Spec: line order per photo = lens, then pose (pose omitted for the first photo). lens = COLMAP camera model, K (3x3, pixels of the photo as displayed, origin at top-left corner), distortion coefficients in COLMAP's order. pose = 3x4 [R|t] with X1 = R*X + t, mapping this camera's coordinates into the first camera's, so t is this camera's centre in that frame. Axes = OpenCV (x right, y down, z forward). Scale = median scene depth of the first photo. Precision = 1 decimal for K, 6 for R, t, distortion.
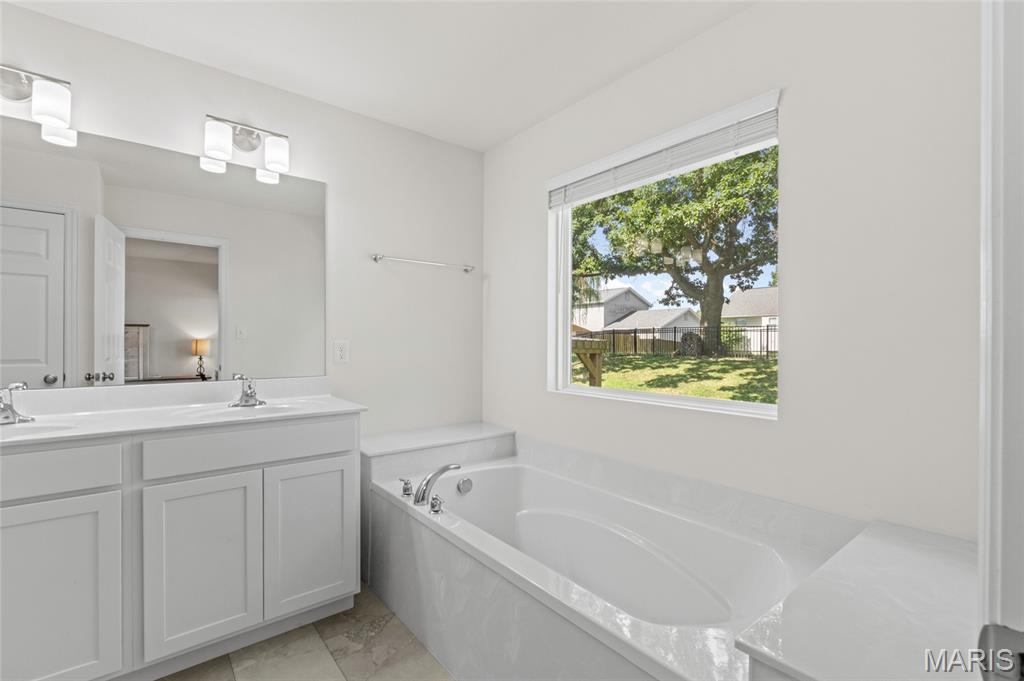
lens RADIAL K [[459.5, 0, 512.2], [0, 459.5, 339.9], [0, 0, 1]] dist [-0.000696, -0.000679]
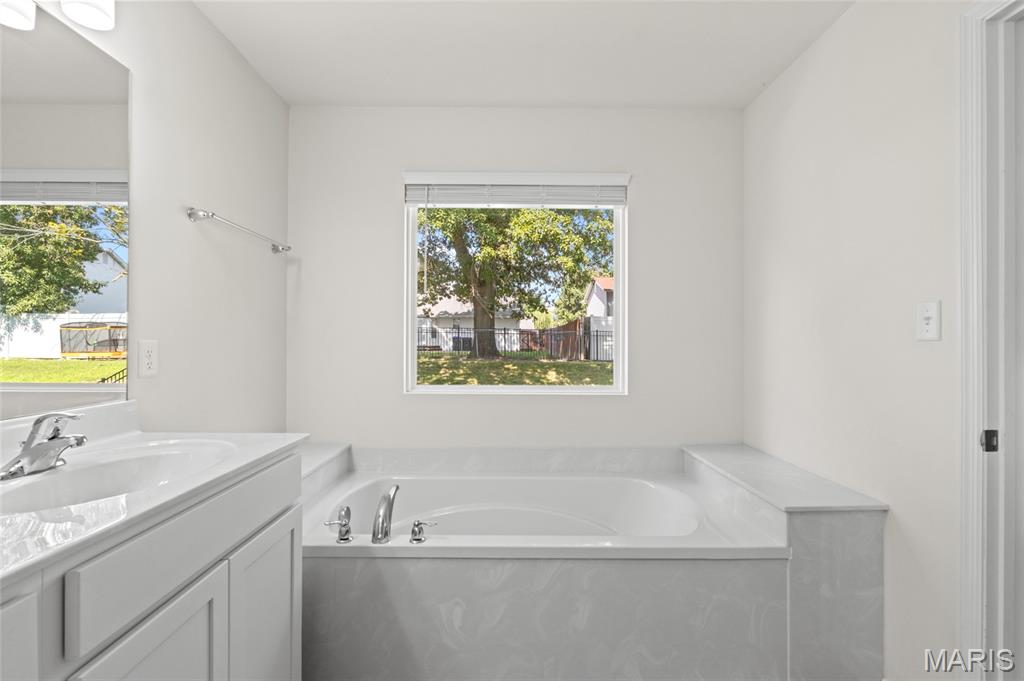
lens RADIAL K [[459.5, 0, 512.2], [0, 459.5, 339.9], [0, 0, 1]] dist [-0.000696, -0.000679]
pose [[0.616102, 0.005909, 0.787644, -0.530745], [-0.004657, 0.999982, -0.003859, 0.001800], [-0.787652, -0.001290, 0.616119, 0.239720]]
